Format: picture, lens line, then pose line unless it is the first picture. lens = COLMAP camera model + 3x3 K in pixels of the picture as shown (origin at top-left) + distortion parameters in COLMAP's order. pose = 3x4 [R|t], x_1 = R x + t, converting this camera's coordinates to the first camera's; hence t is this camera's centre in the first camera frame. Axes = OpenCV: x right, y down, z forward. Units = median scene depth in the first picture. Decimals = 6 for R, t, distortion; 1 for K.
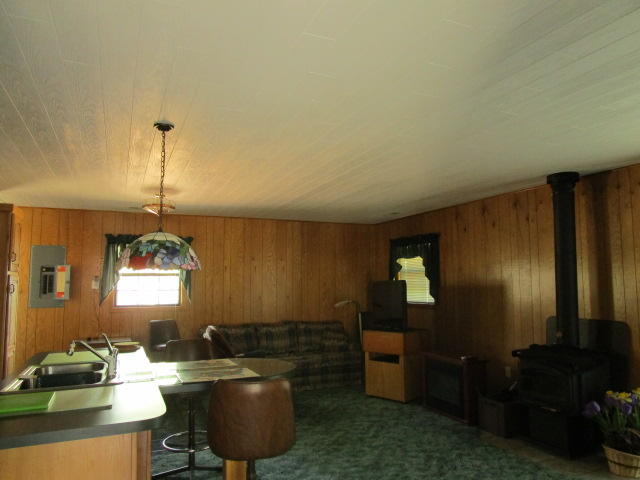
lens RADIAL K [[449.1, 0, 320.0], [0, 449.1, 240.0], [0, 0, 1]] dist [-0.030106, 0.009453]
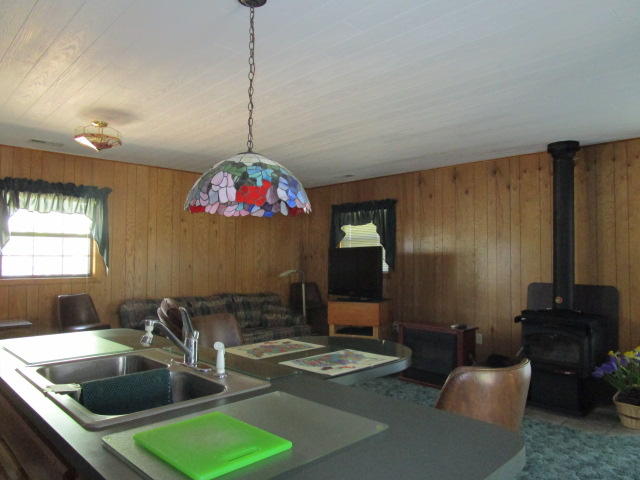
lens RADIAL K [[449.1, 0, 320.0], [0, 449.1, 240.0], [0, 0, 1]] dist [-0.030106, 0.009453]
pose [[0.939122, 0.022548, 0.342842, -0.235354], [-0.041672, 0.997953, 0.048515, 0.034730], [-0.341047, -0.059848, 0.938139, 0.165748]]
